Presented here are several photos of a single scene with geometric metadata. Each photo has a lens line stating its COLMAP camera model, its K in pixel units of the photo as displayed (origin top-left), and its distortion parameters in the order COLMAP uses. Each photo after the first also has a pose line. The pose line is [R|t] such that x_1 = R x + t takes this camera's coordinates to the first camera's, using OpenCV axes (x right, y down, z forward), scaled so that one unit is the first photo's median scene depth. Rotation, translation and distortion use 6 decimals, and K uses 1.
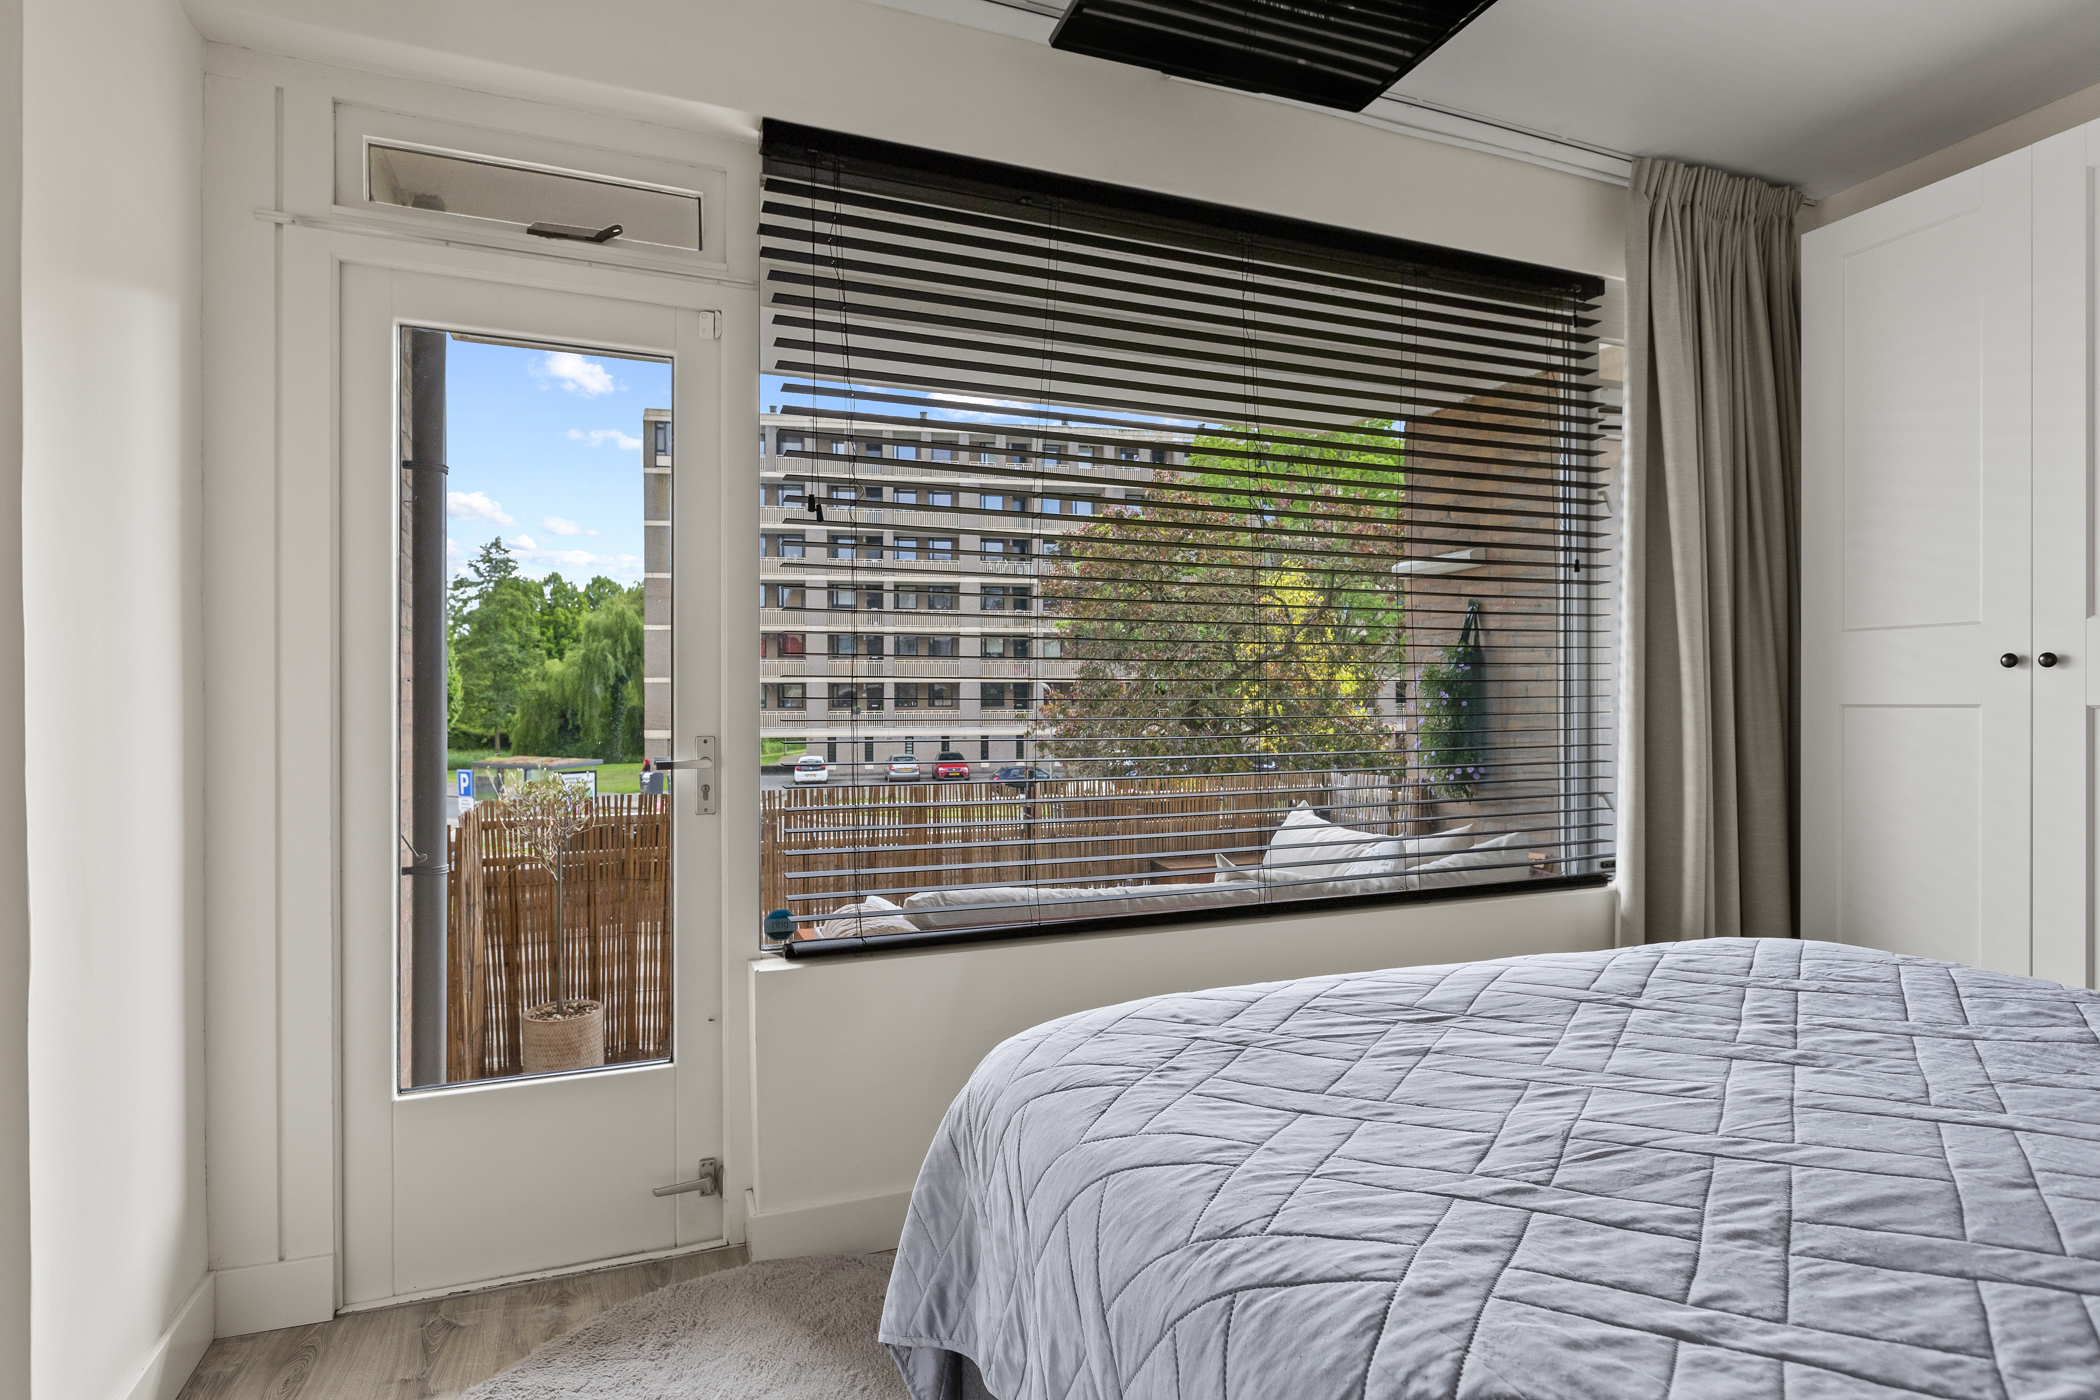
lens RADIAL K [[1076.2, 0, 1053.9], [0, 1076.2, 707.8], [0, 0, 1]] dist [0.001056, 0.000704]
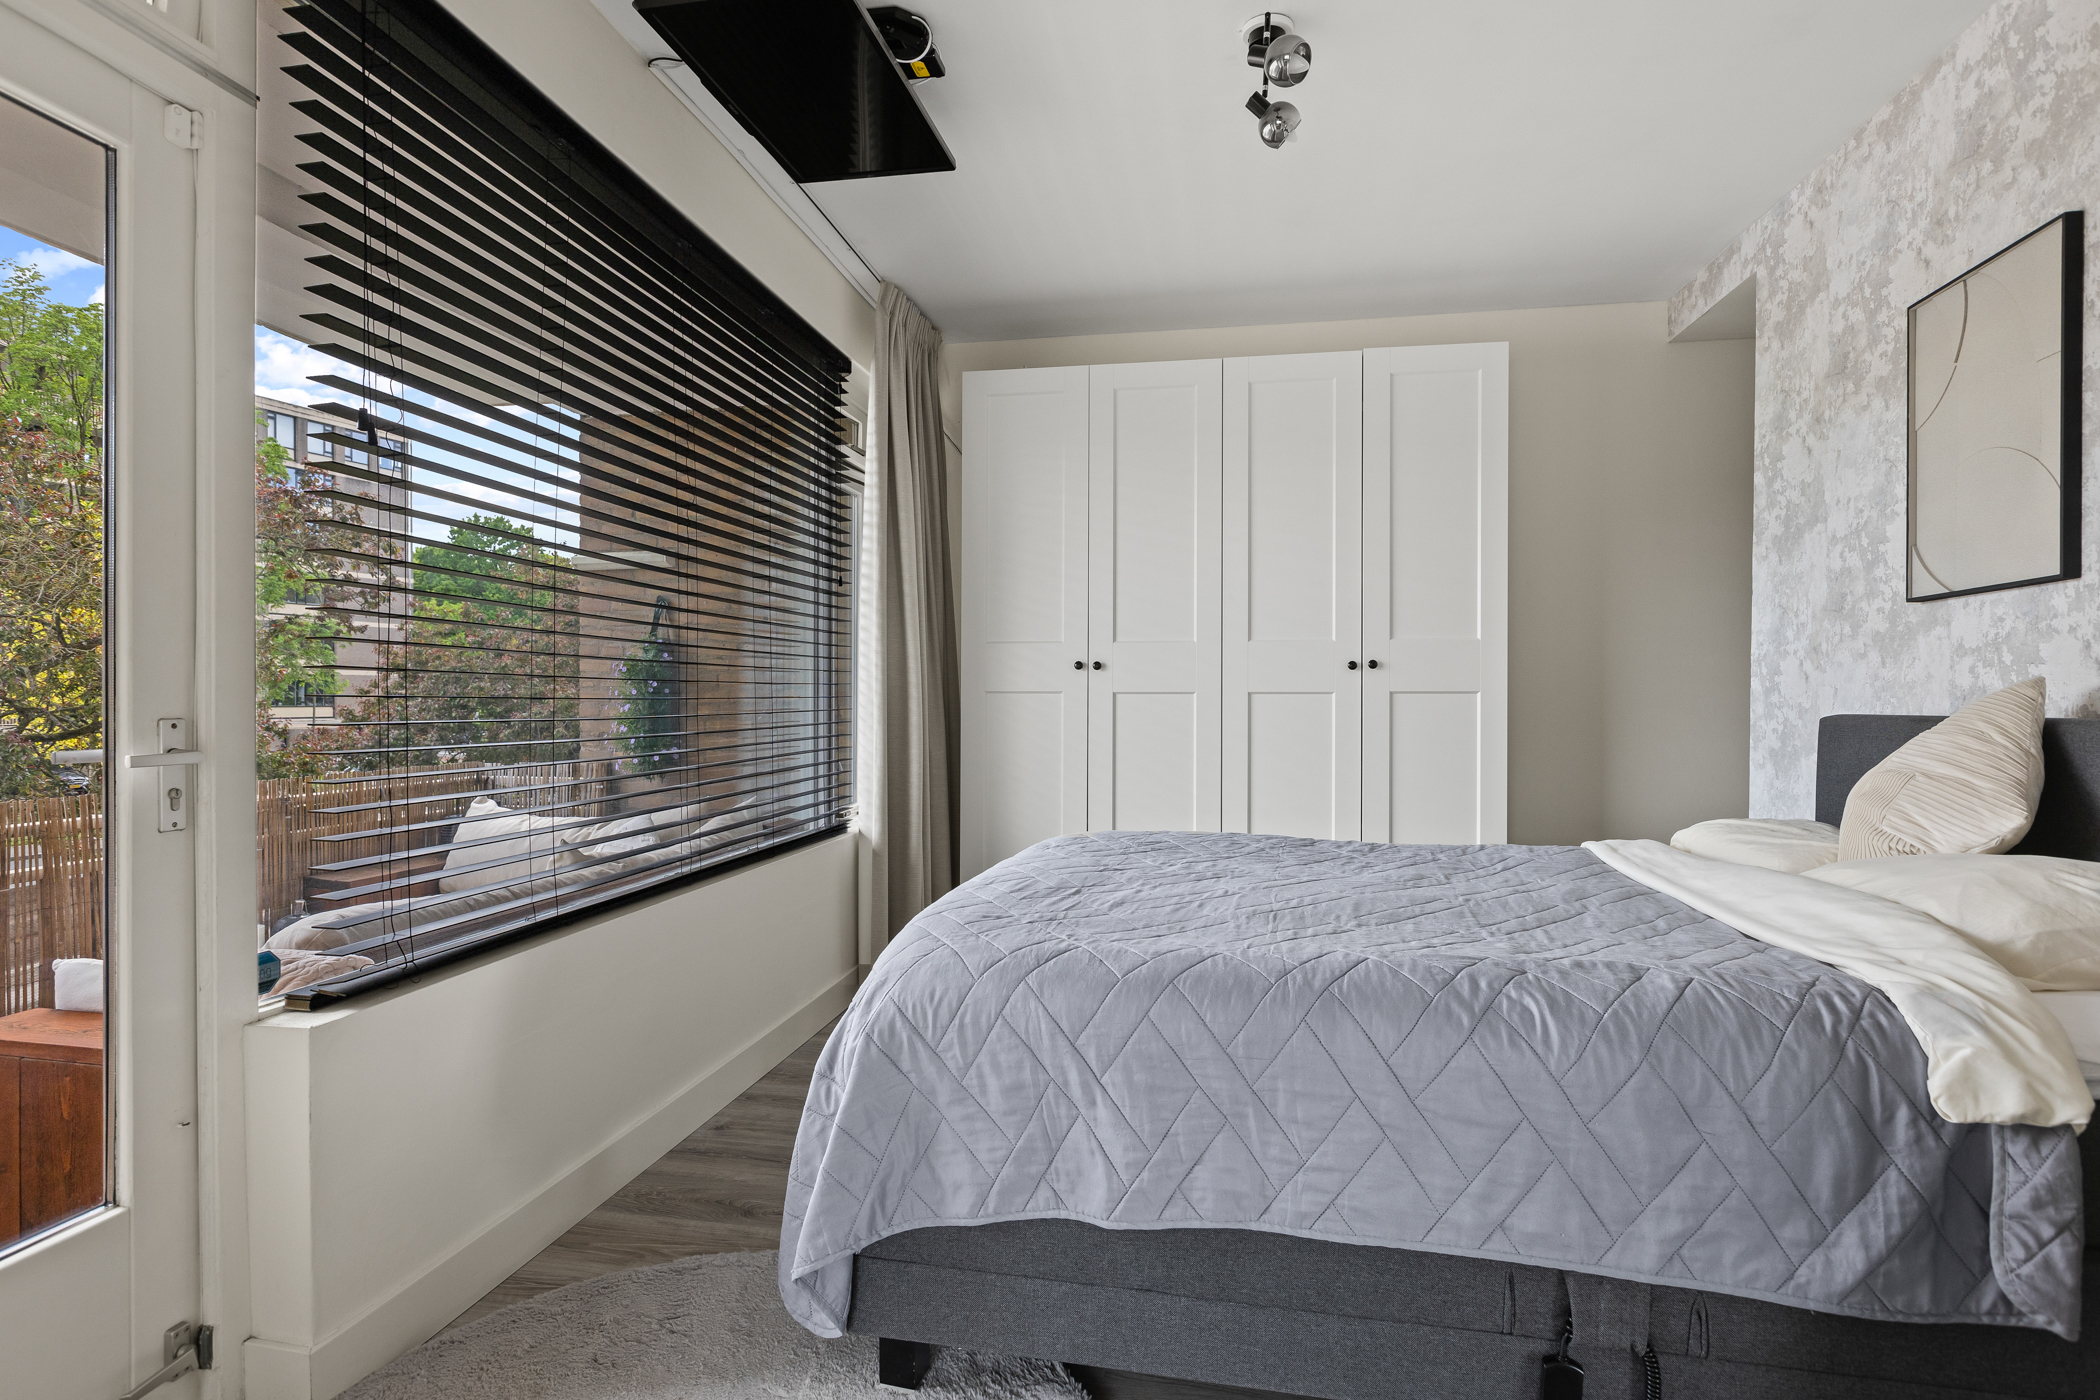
lens RADIAL K [[1076.2, 0, 1049.8], [0, 1076.2, 702.2], [0, 0, 1]] dist [0.001056, 0.000704]
pose [[0.526545, 0.001109, 0.850147, -0.460268], [-0.000574, 0.999999, -0.000949, 0.012394], [-0.850147, 0.000011, 0.526545, 0.115936]]
